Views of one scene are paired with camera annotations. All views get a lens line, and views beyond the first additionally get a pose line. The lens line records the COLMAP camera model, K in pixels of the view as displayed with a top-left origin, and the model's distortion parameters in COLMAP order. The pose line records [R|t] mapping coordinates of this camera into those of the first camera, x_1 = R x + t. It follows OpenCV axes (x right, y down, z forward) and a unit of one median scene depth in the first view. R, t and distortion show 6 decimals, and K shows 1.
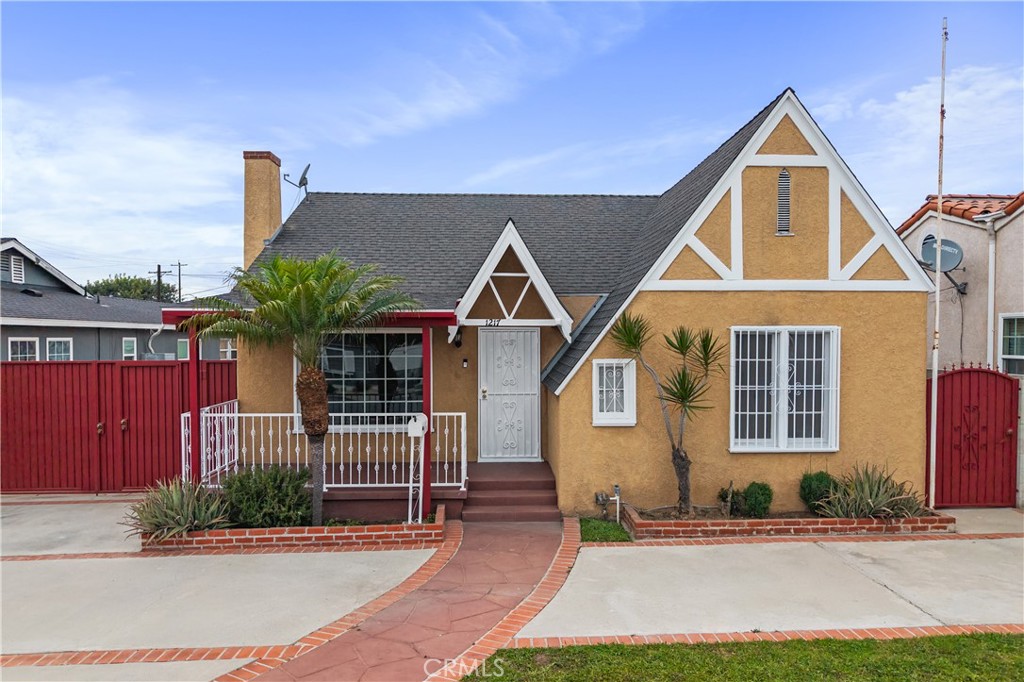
lens RADIAL K [[720.3, 0, 512.2], [0, 720.3, 346.1], [0, 0, 1]] dist [0.007650, -0.033319]
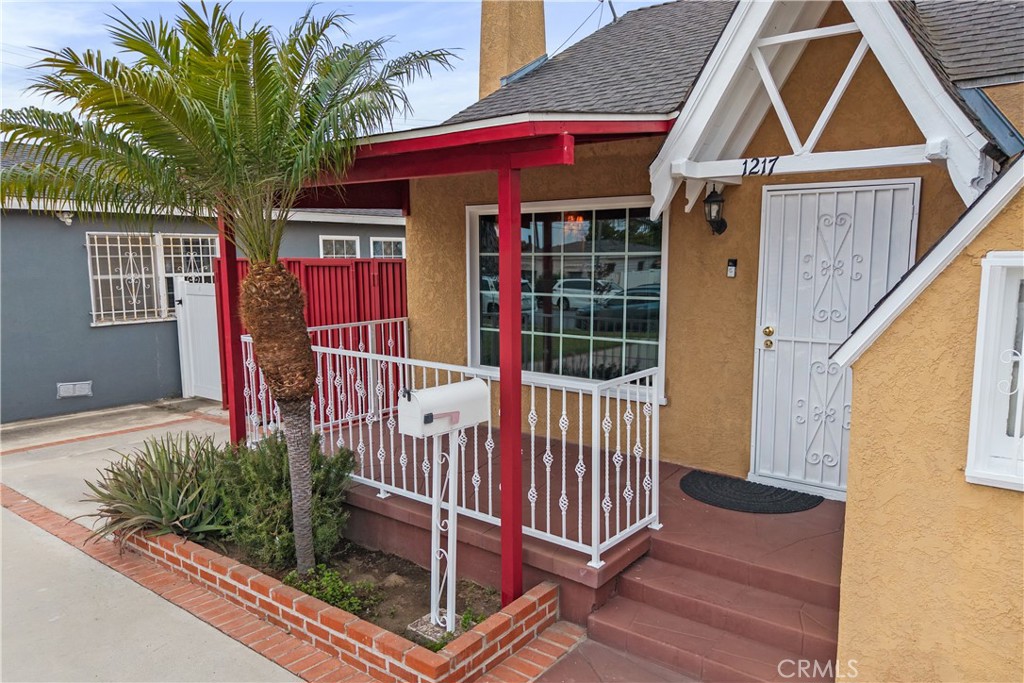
lens RADIAL K [[720.3, 0, 514.8], [0, 720.3, 351.6], [0, 0, 1]] dist [0.007650, -0.033319]
pose [[0.756612, 0.087950, -0.647922, 0.155024], [-0.004357, 0.991569, 0.129509, 0.020814], [0.653850, -0.095165, 0.750616, 0.650280]]
